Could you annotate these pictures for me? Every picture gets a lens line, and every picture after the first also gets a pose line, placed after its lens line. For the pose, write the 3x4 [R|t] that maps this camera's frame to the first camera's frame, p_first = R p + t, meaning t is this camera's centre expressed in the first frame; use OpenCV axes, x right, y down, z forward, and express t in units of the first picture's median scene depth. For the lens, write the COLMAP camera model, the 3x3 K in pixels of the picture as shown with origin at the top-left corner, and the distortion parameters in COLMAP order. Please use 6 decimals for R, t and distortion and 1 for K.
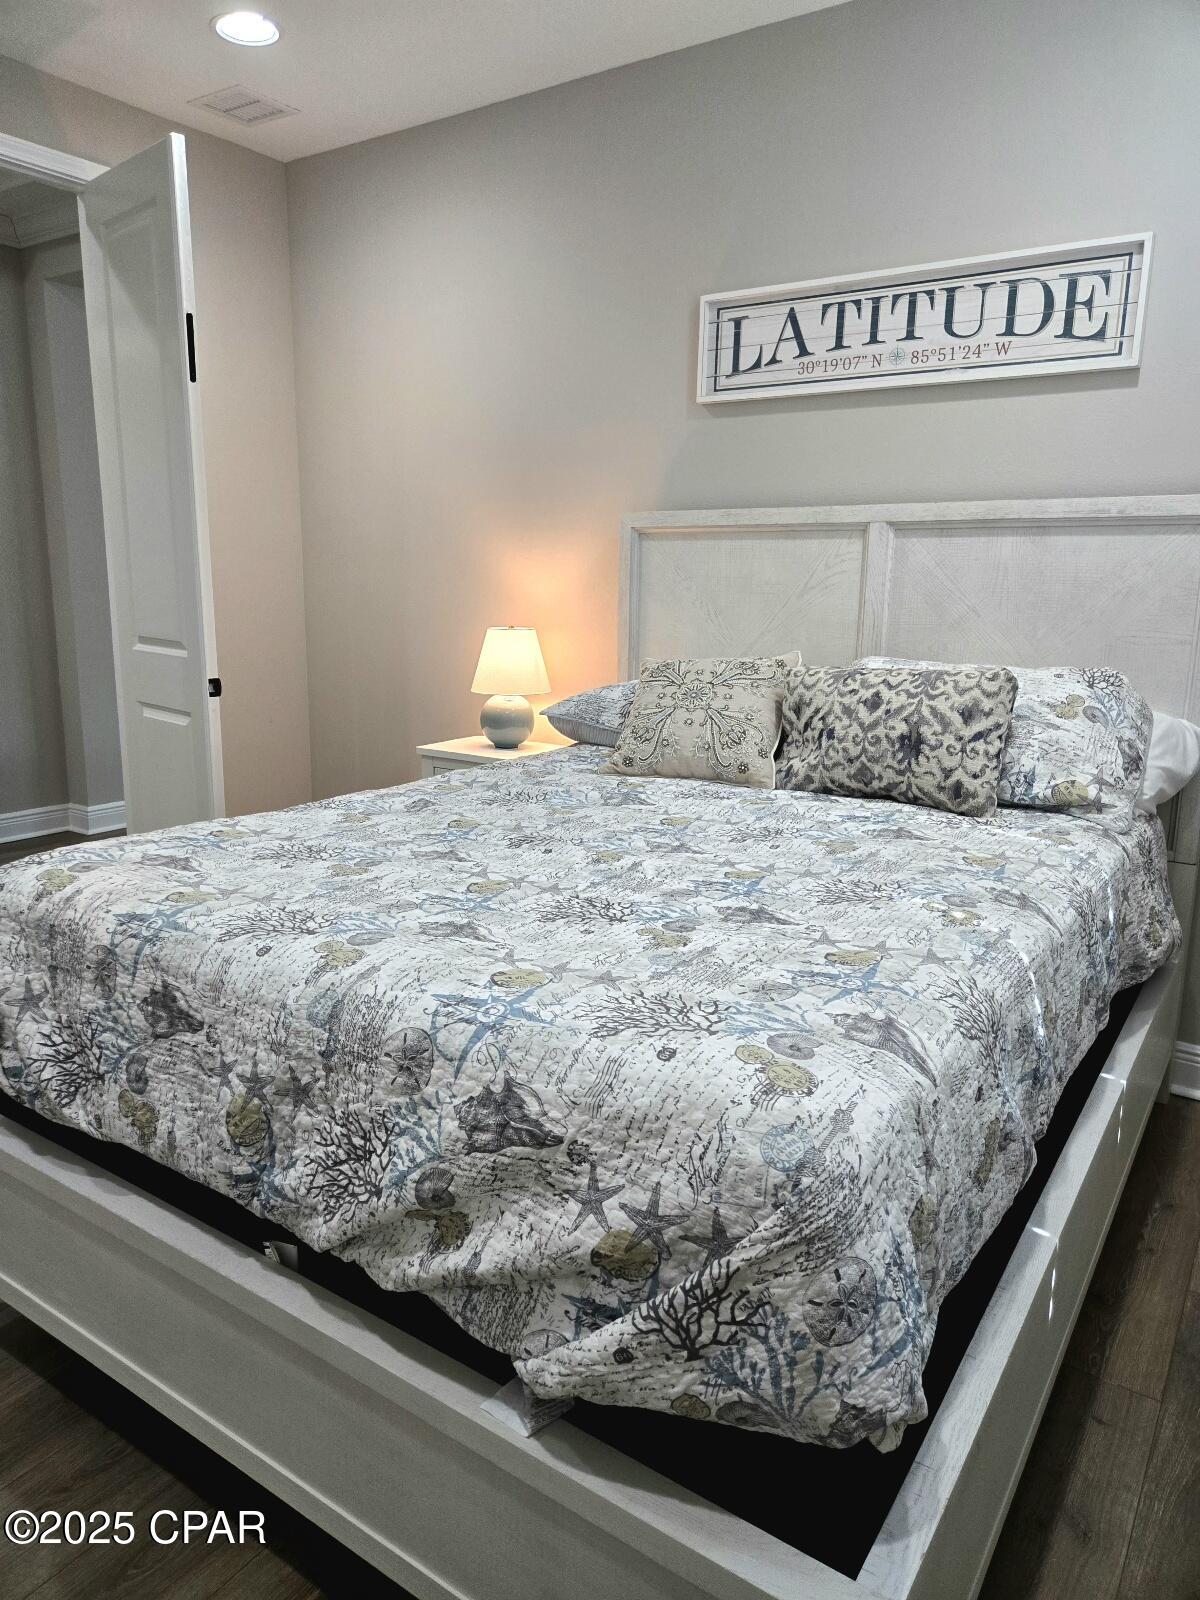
lens RADIAL K [[1075.0, 0, 598.3], [0, 1075.0, 795.4], [0, 0, 1]] dist [0.064014, -0.056071]
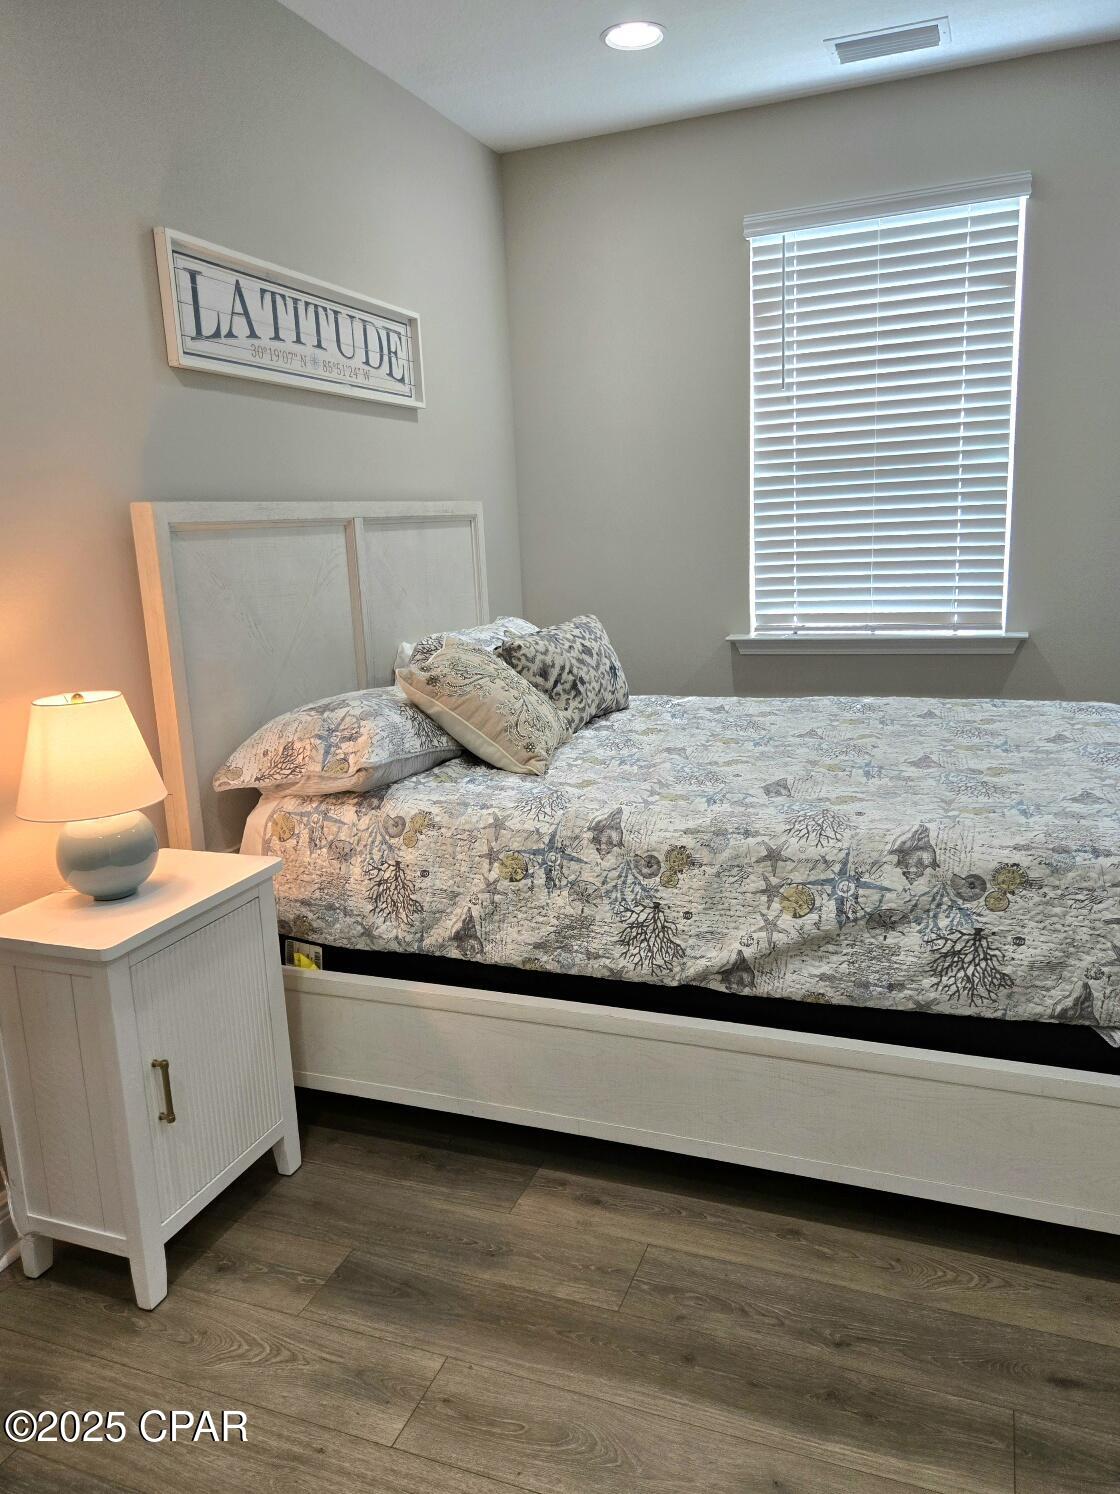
lens RADIAL K [[1003.8, 0, 558.5], [0, 1003.8, 743.9], [0, 0, 1]] dist [0.064014, -0.056071]
pose [[-0.181051, -0.216603, 0.959325, -0.792066], [0.243273, 0.935268, 0.257083, -0.252698], [-0.952911, 0.279923, -0.116637, 0.995068]]
